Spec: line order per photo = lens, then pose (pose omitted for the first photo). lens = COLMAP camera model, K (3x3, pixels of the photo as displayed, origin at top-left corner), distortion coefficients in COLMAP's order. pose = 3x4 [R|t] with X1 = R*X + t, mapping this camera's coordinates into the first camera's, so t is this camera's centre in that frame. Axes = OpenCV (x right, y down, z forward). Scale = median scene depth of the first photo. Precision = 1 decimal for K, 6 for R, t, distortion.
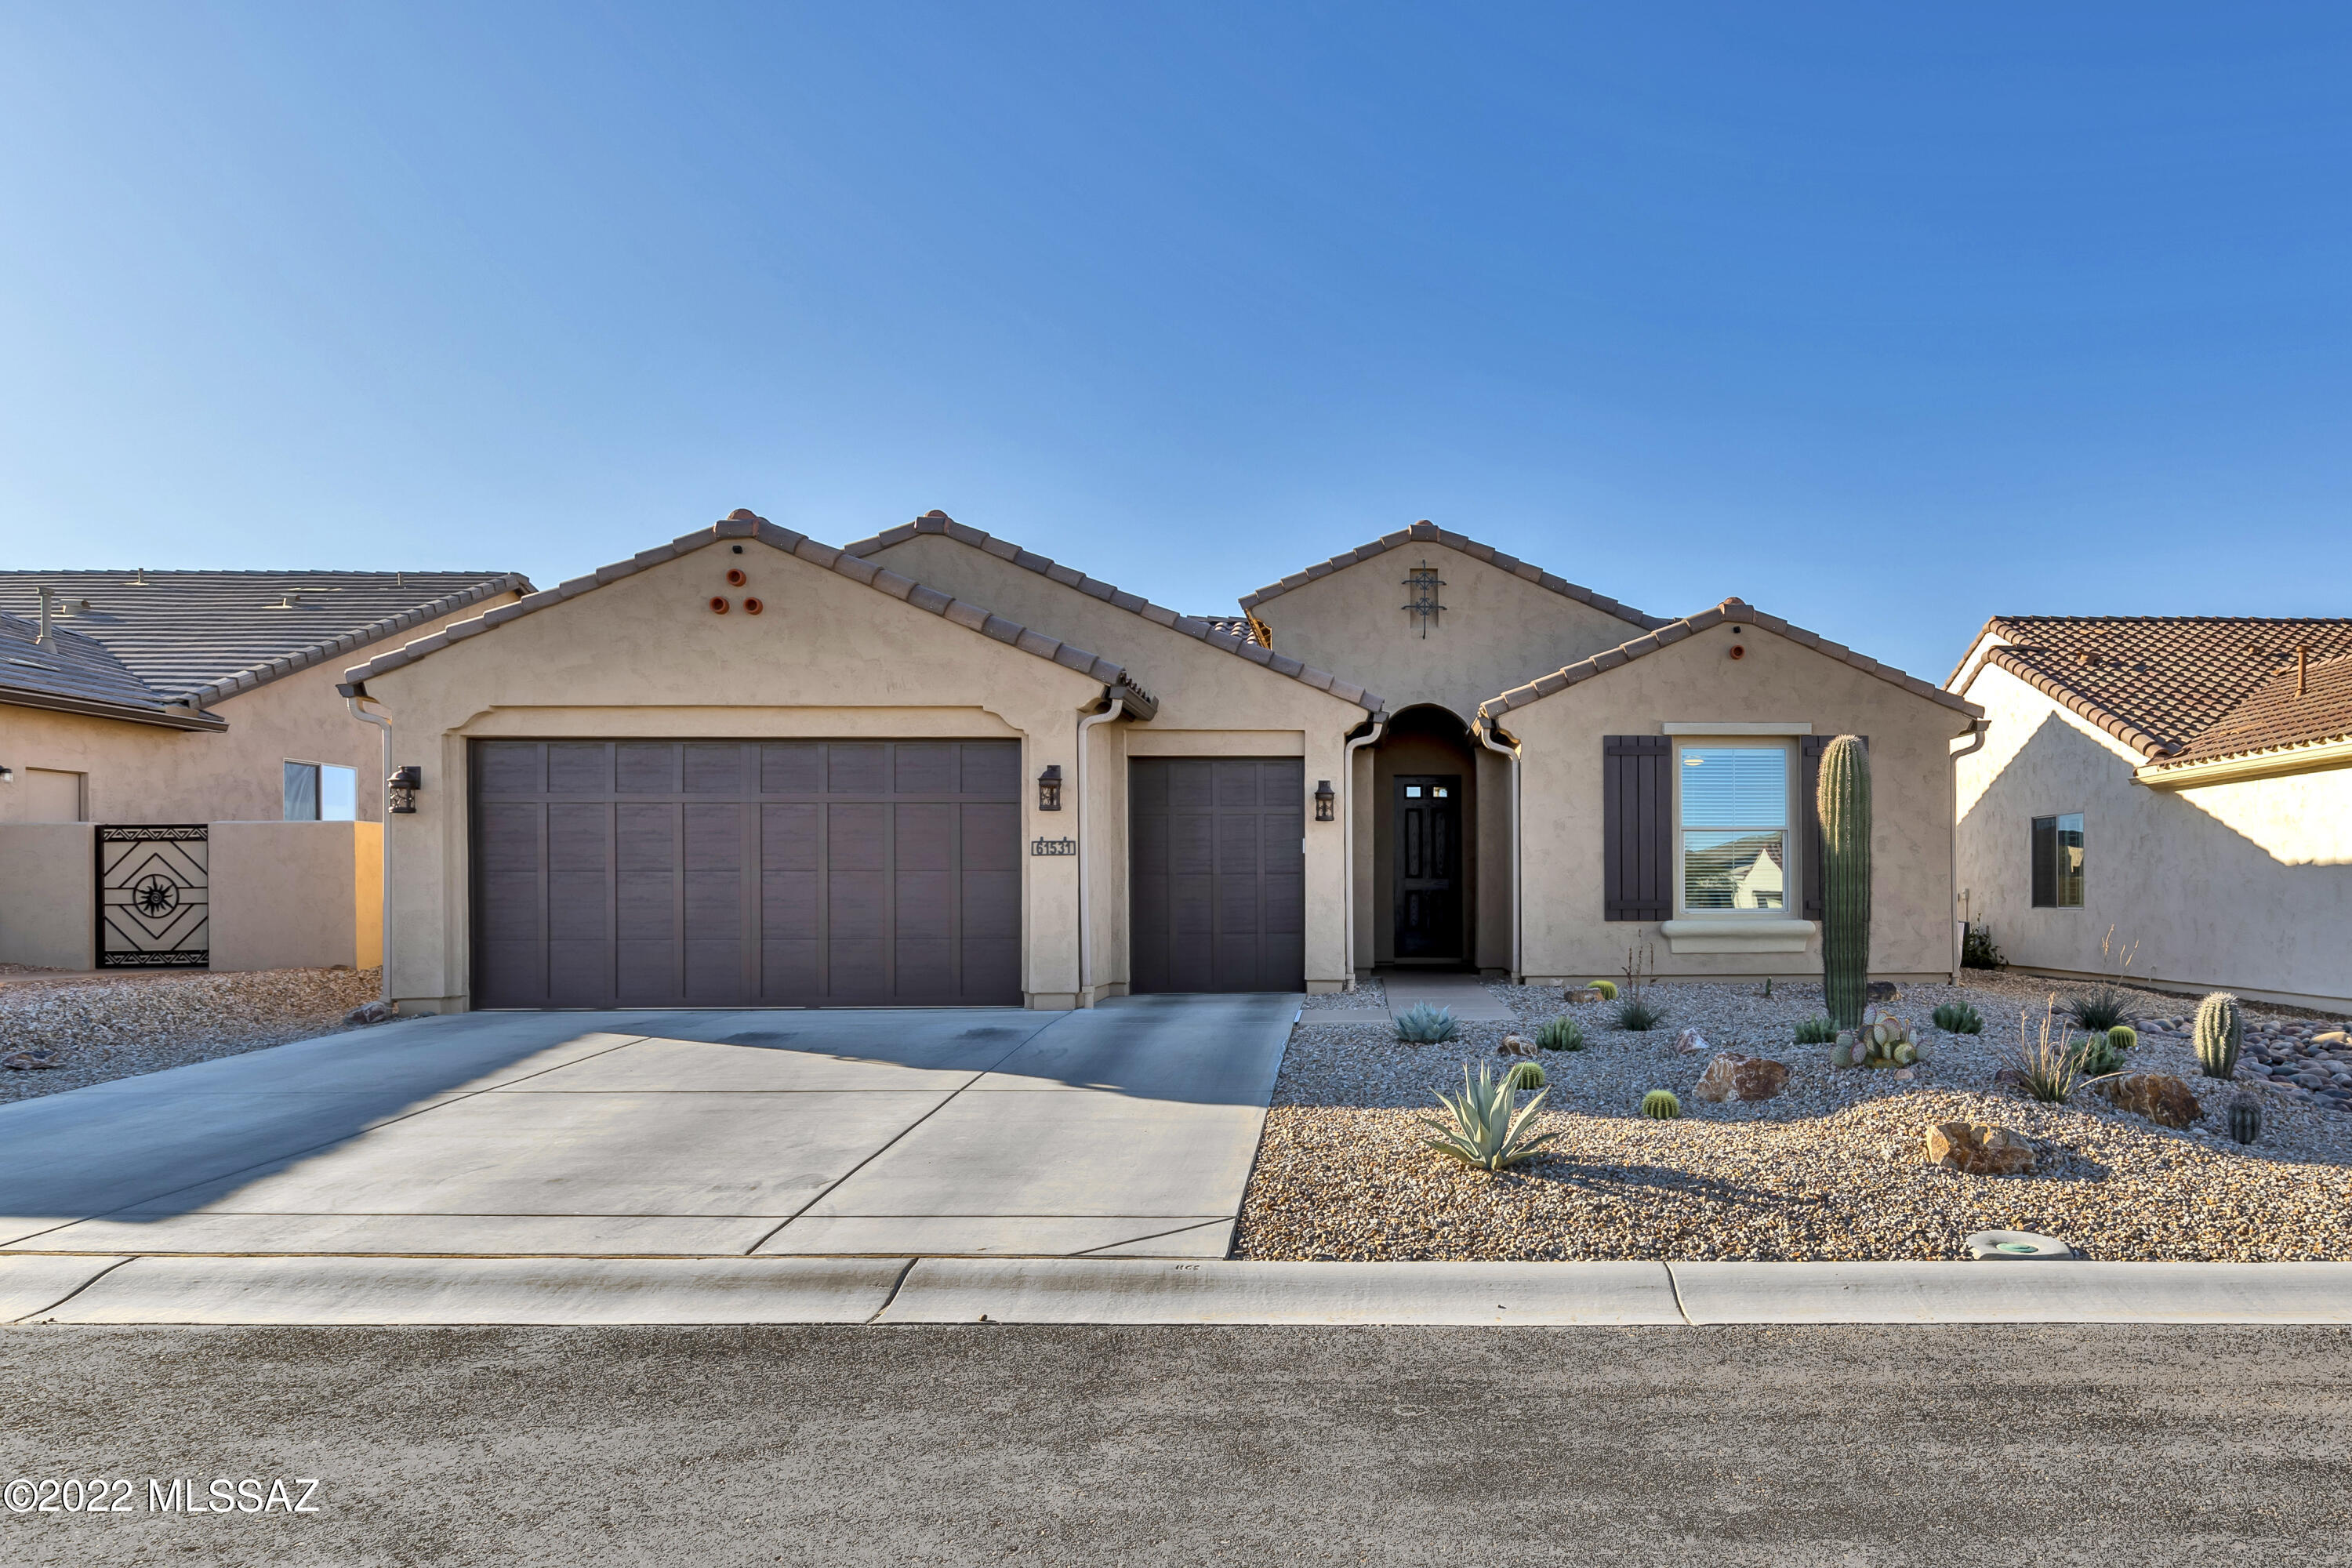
lens RADIAL K [[1387.7, 0, 1178.1], [0, 1387.7, 878.7], [0, 0, 1]] dist [-0.003972, -0.000452]
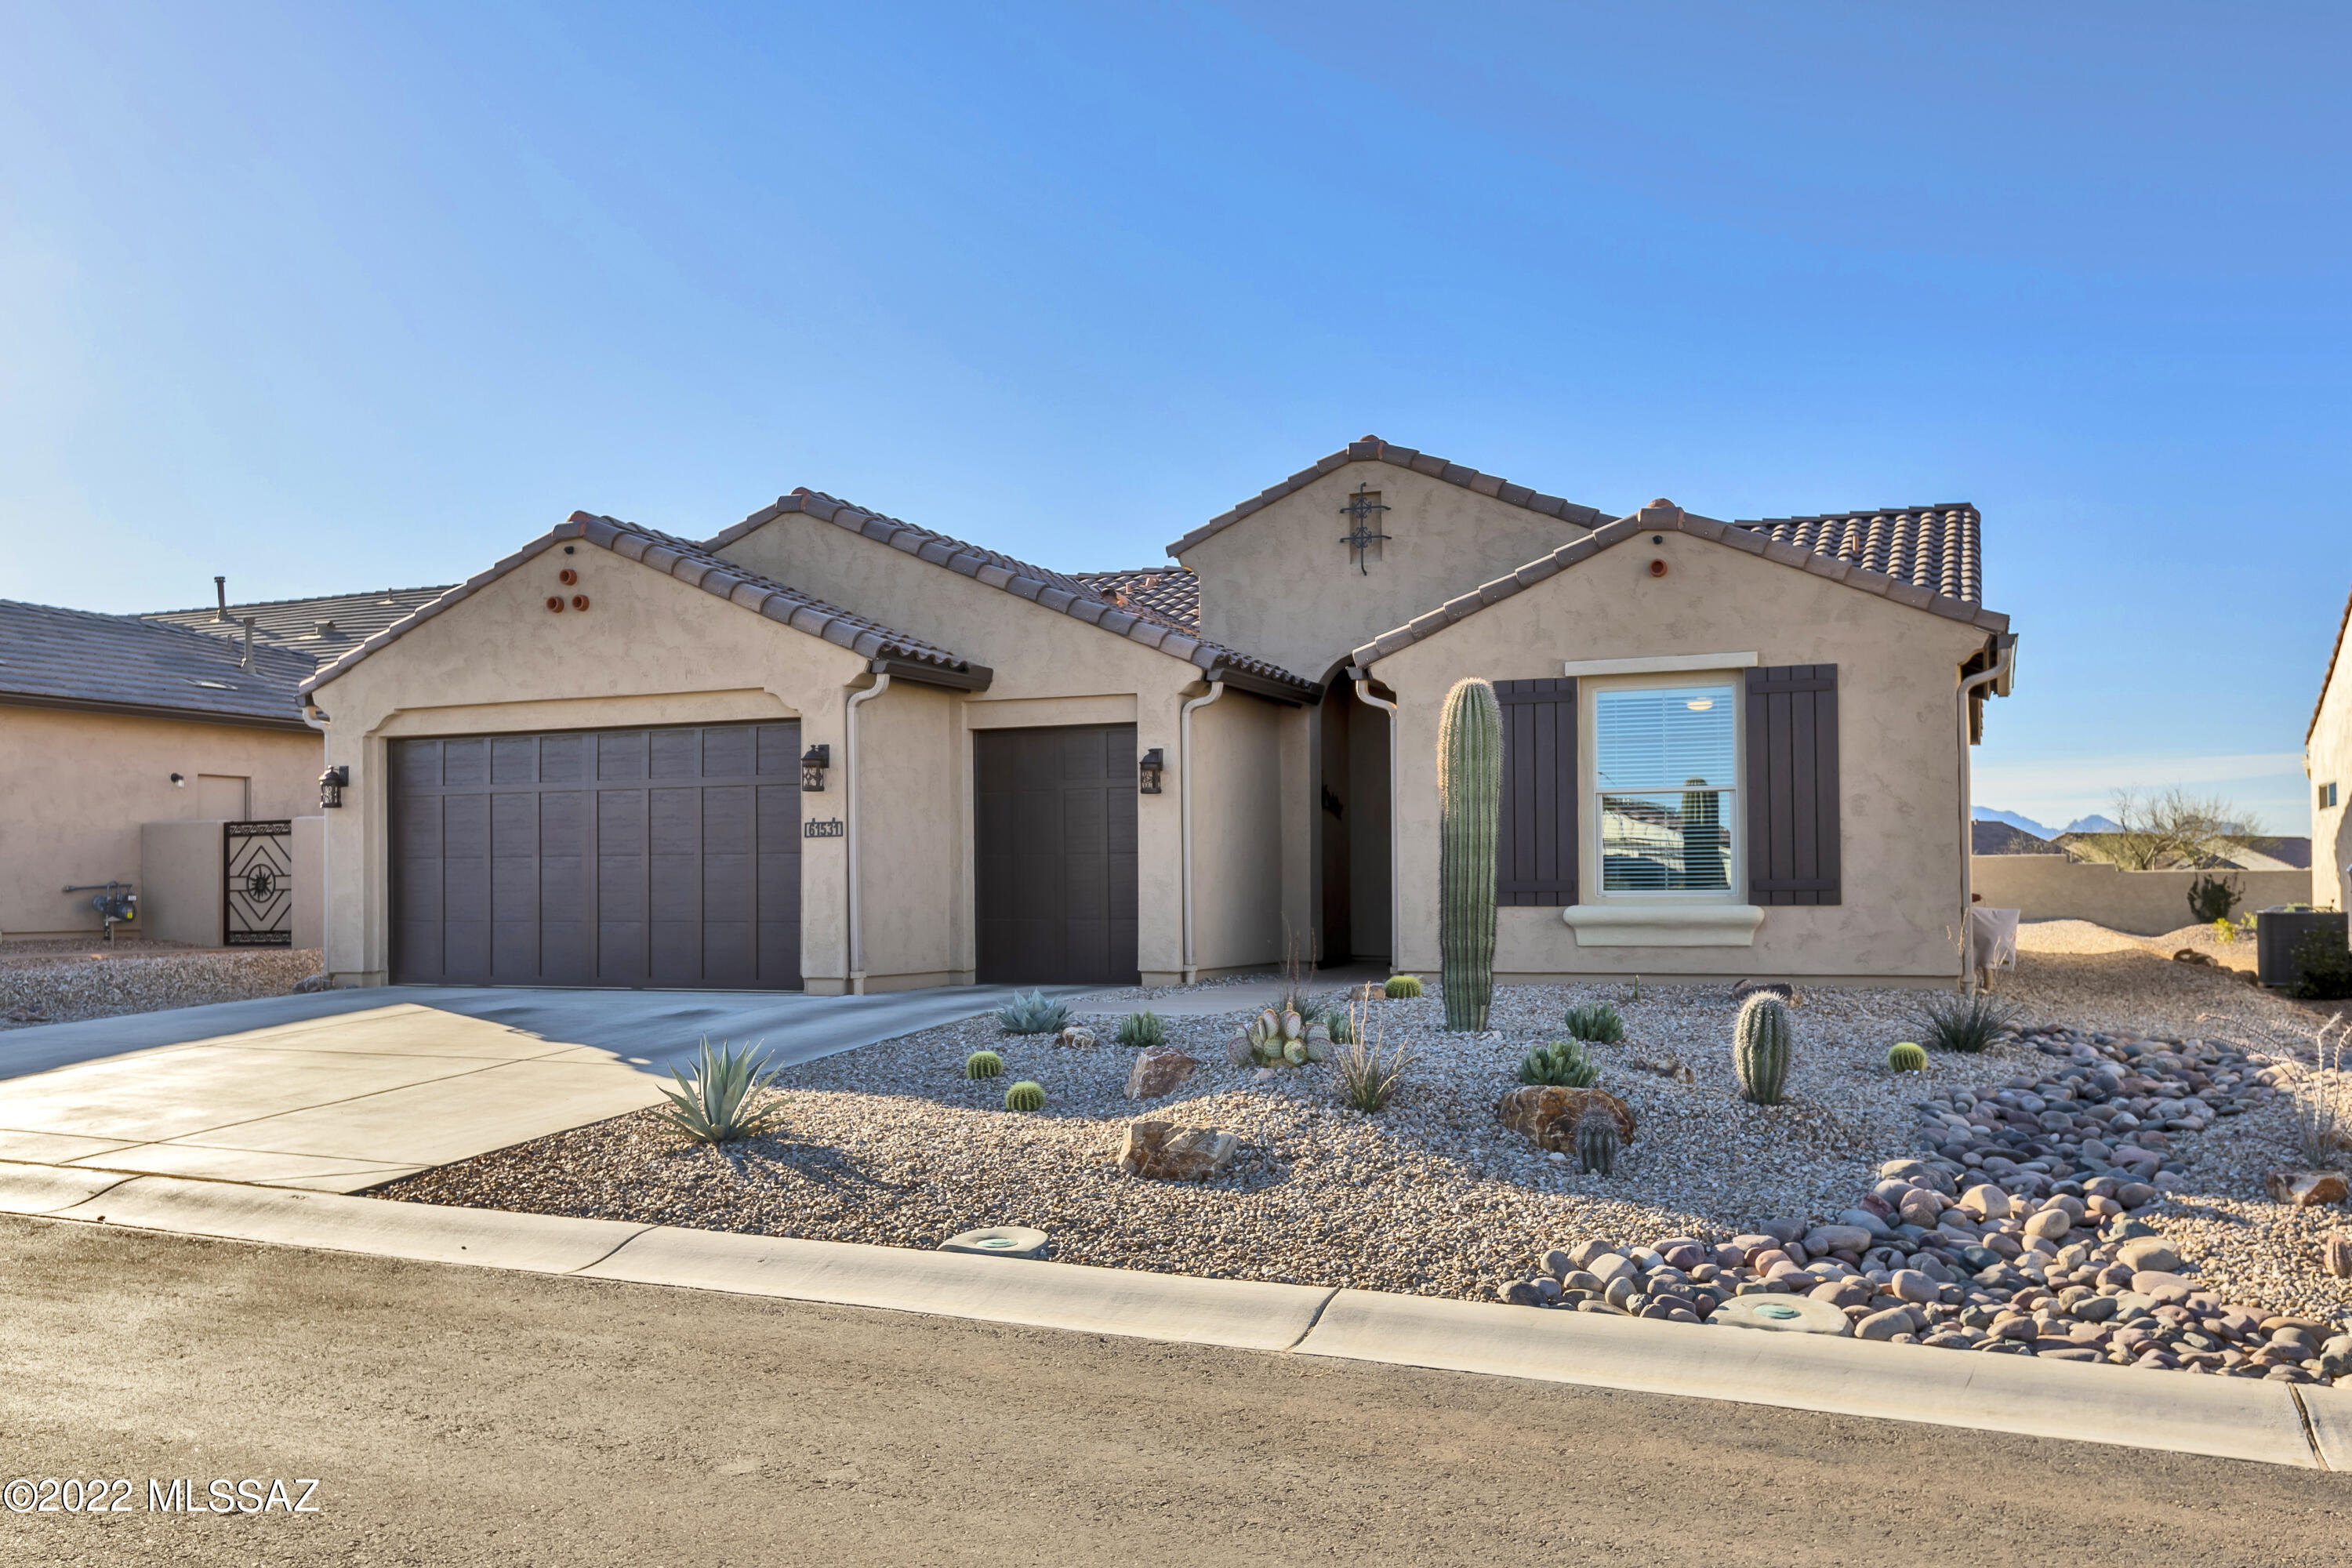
lens RADIAL K [[1707.0, 0, 1175.3], [0, 1707.0, 837.5], [0, 0, 1]] dist [-0.002019, -0.002650]
pose [[0.919727, -0.014643, -0.392285, 0.546536], [0.008106, 0.999799, -0.018313, 0.007032], [0.392475, 0.013663, 0.919661, -0.006777]]
